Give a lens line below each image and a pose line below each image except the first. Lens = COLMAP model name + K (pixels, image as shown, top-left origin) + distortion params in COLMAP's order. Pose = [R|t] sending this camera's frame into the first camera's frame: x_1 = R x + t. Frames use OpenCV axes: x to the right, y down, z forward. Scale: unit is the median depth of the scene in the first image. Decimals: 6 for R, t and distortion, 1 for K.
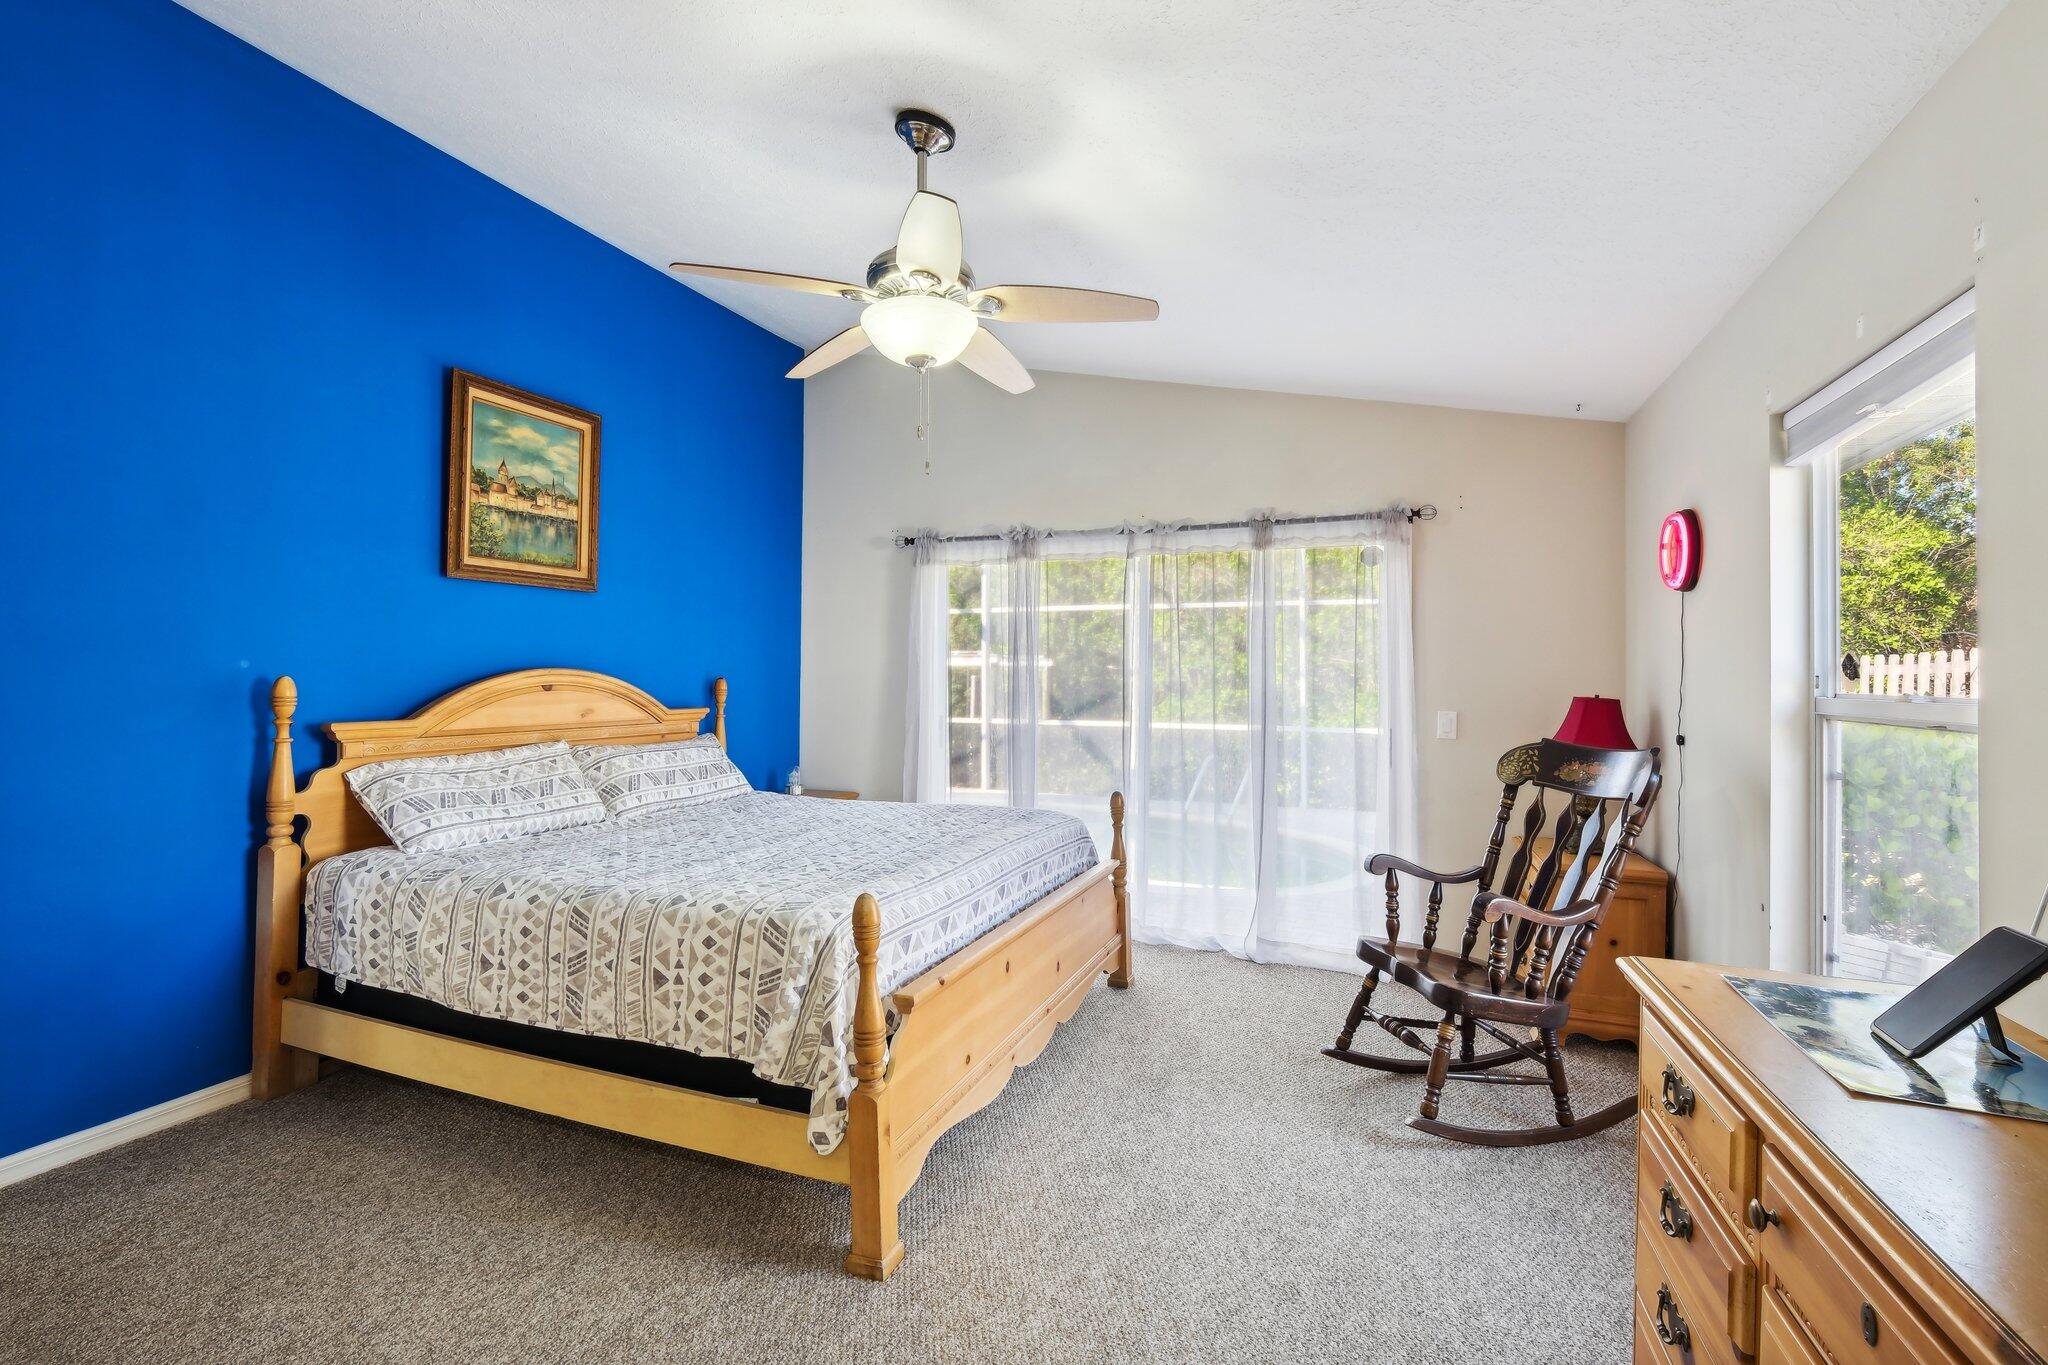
lens RADIAL K [[897.0, 0, 1028.9], [0, 897.0, 667.0], [0, 0, 1]] dist [-0.000343, 0.000021]
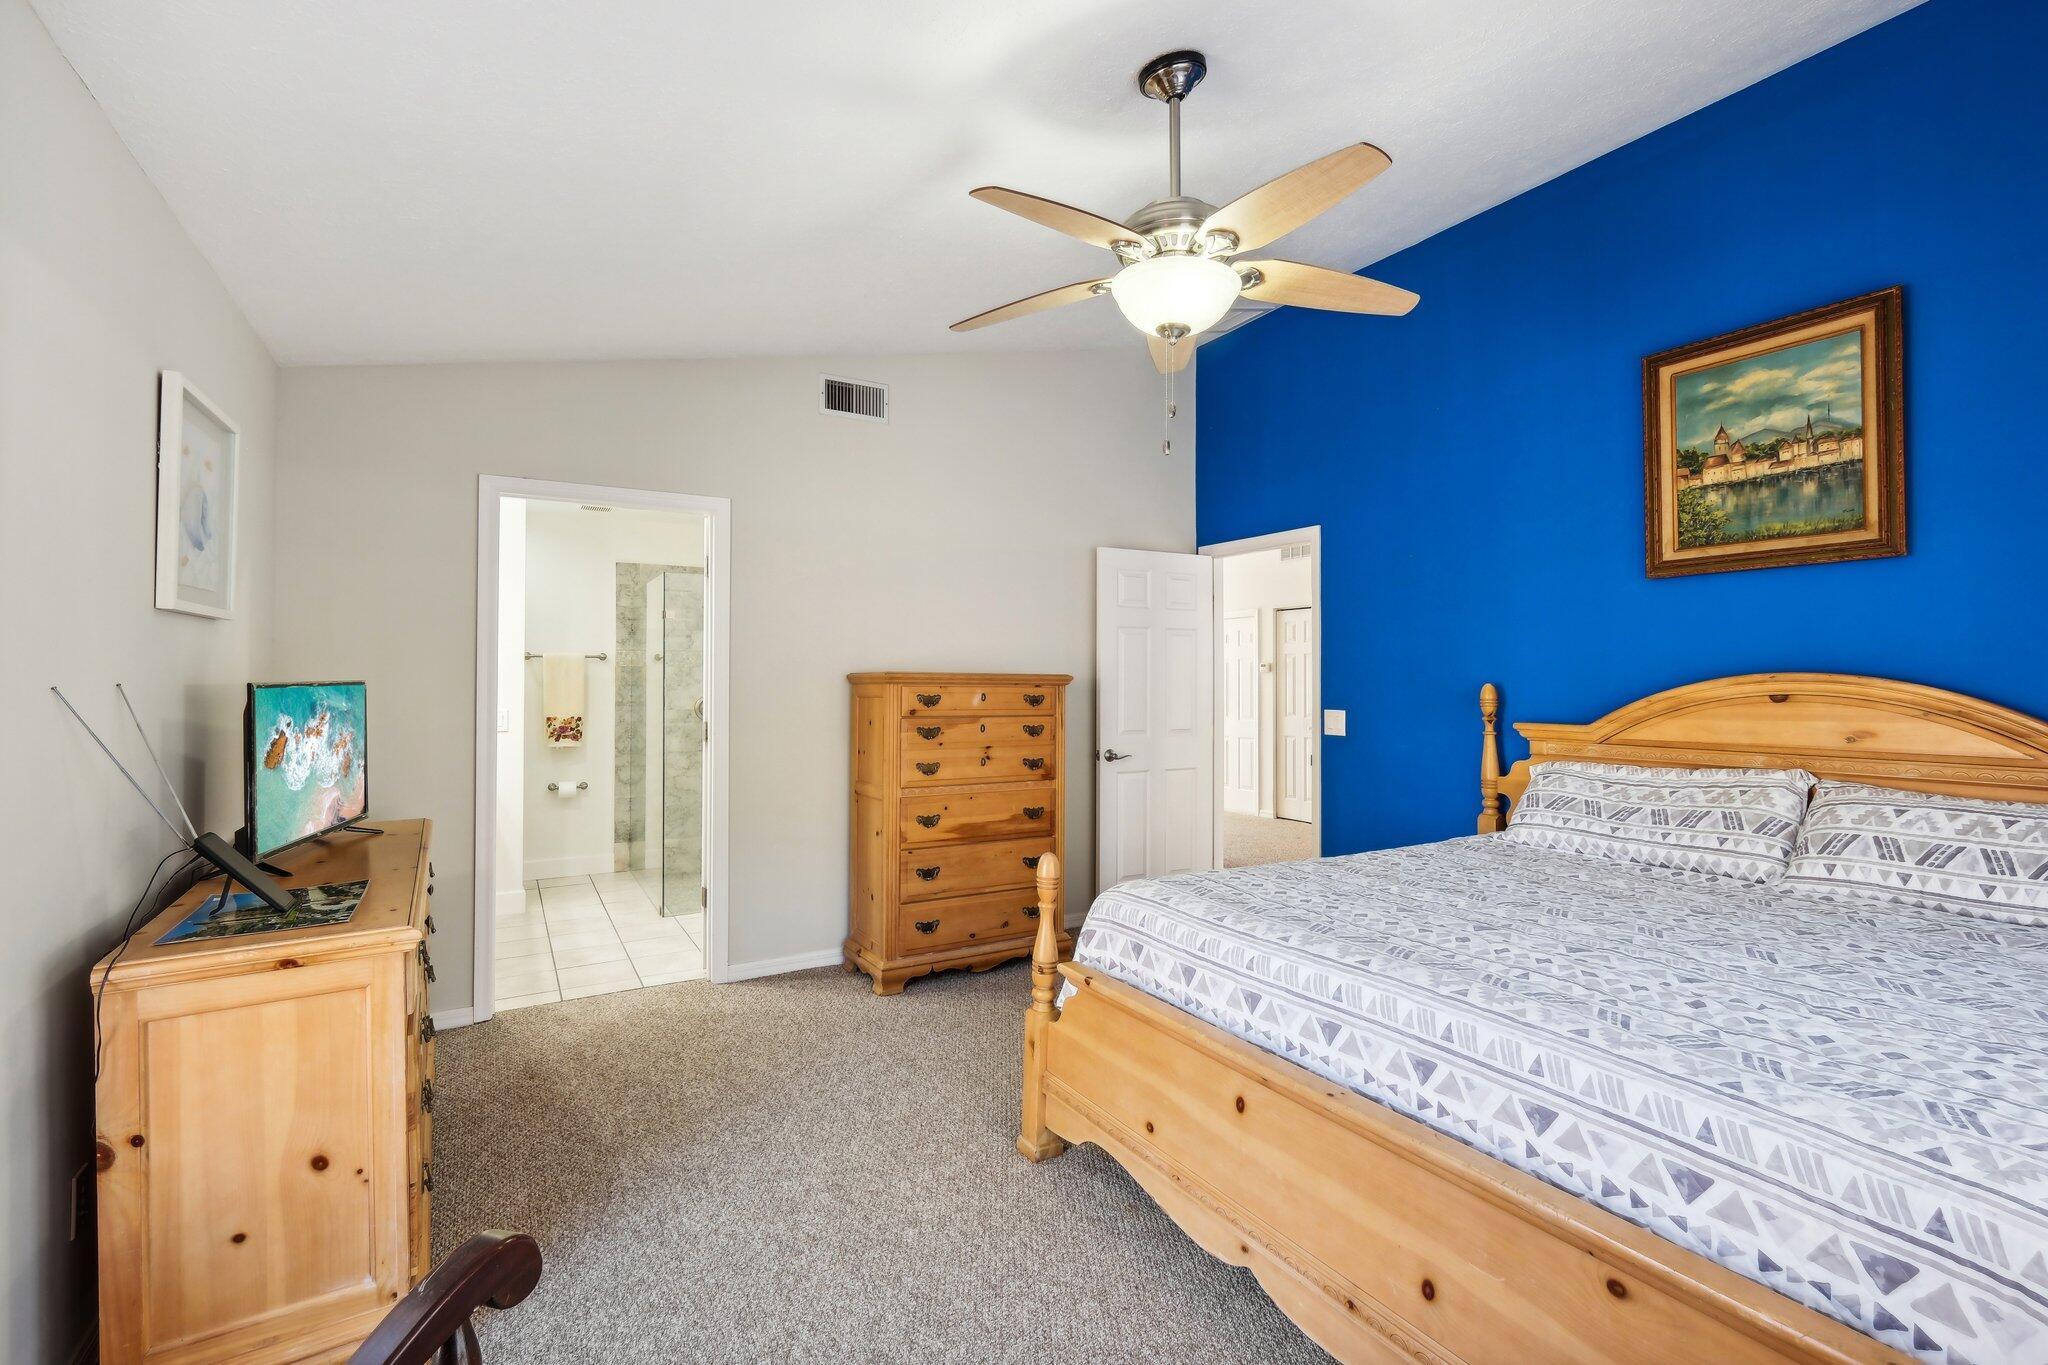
lens RADIAL K [[905.3, 0, 1019.9], [0, 905.3, 671.6], [0, 0, 1]] dist [-0.003786, -0.000358]
pose [[-0.610134, -0.014564, -0.792164, 0.469619], [0.004120, 0.999759, -0.021554, 0.014559], [0.792287, -0.016414, -0.609927, 0.966493]]
